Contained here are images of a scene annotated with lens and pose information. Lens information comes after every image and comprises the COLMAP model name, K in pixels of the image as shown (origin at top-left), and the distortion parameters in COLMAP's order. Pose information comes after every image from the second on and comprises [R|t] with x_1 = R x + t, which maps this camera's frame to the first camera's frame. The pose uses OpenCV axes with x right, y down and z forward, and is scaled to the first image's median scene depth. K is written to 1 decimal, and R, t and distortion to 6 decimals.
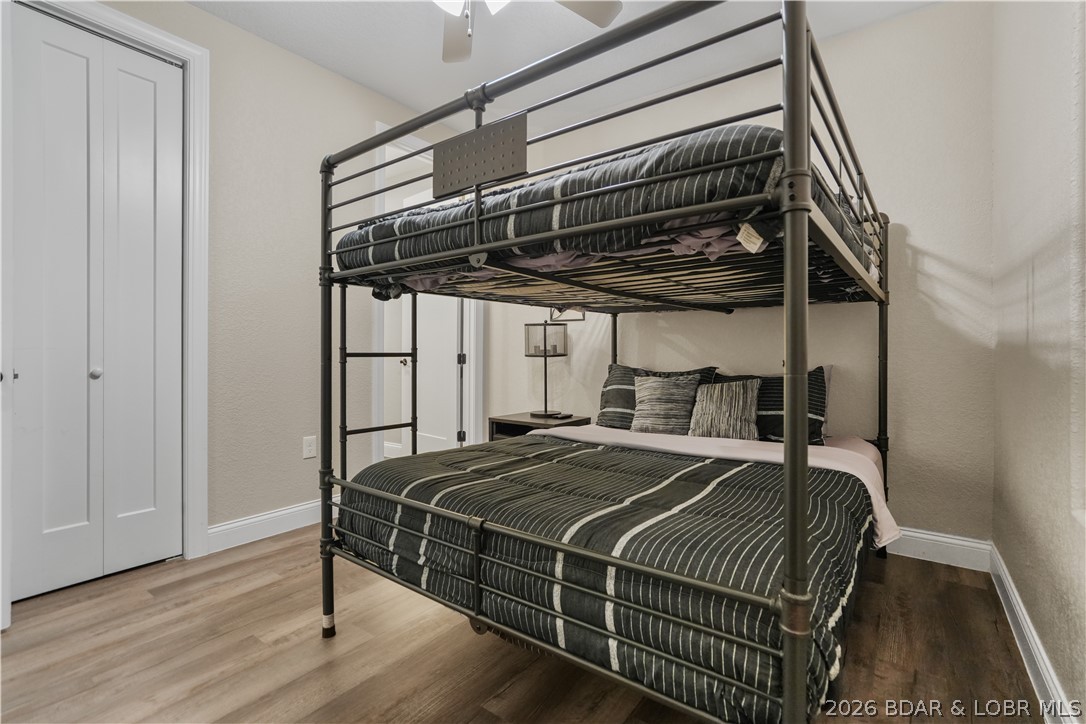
lens RADIAL K [[510.9, 0, 543.7], [0, 510.9, 352.8], [0, 0, 1]] dist [-0.032056, 0.017760]
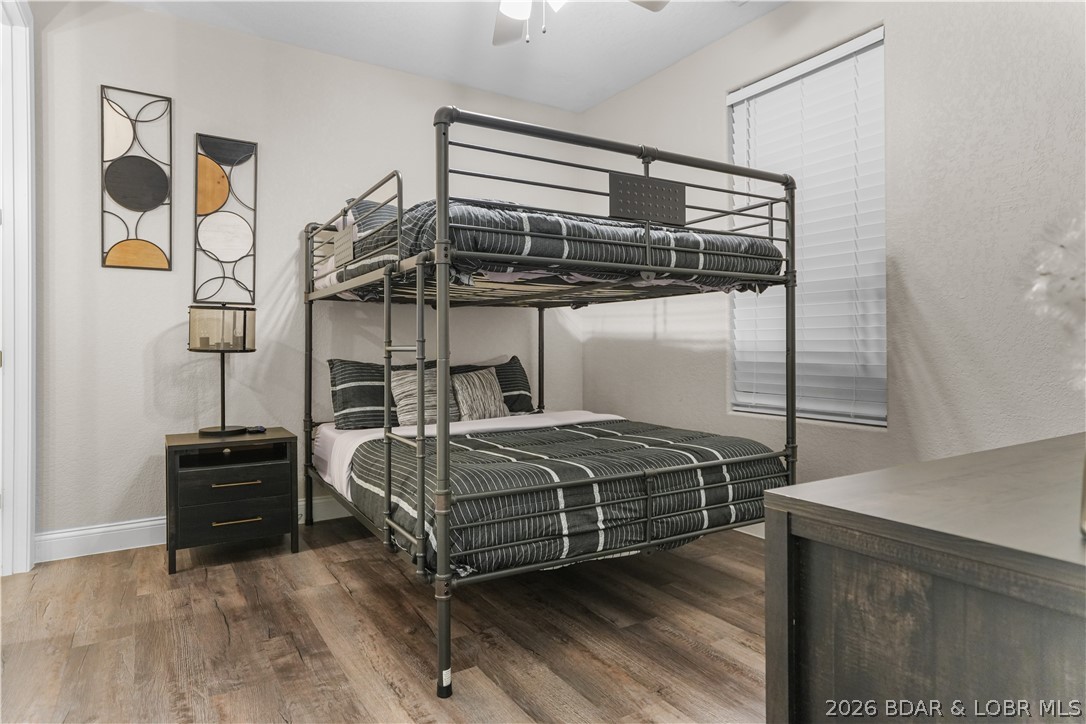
lens RADIAL K [[637.3, 0, 544.3], [0, 637.3, 359.8], [0, 0, 1]] dist [-0.046334, -0.000321]
pose [[0.372162, -0.025283, 0.927823, -1.639344], [0.004203, 0.999665, 0.025555, -0.007068], [-0.928158, -0.005612, 0.372144, 0.583195]]
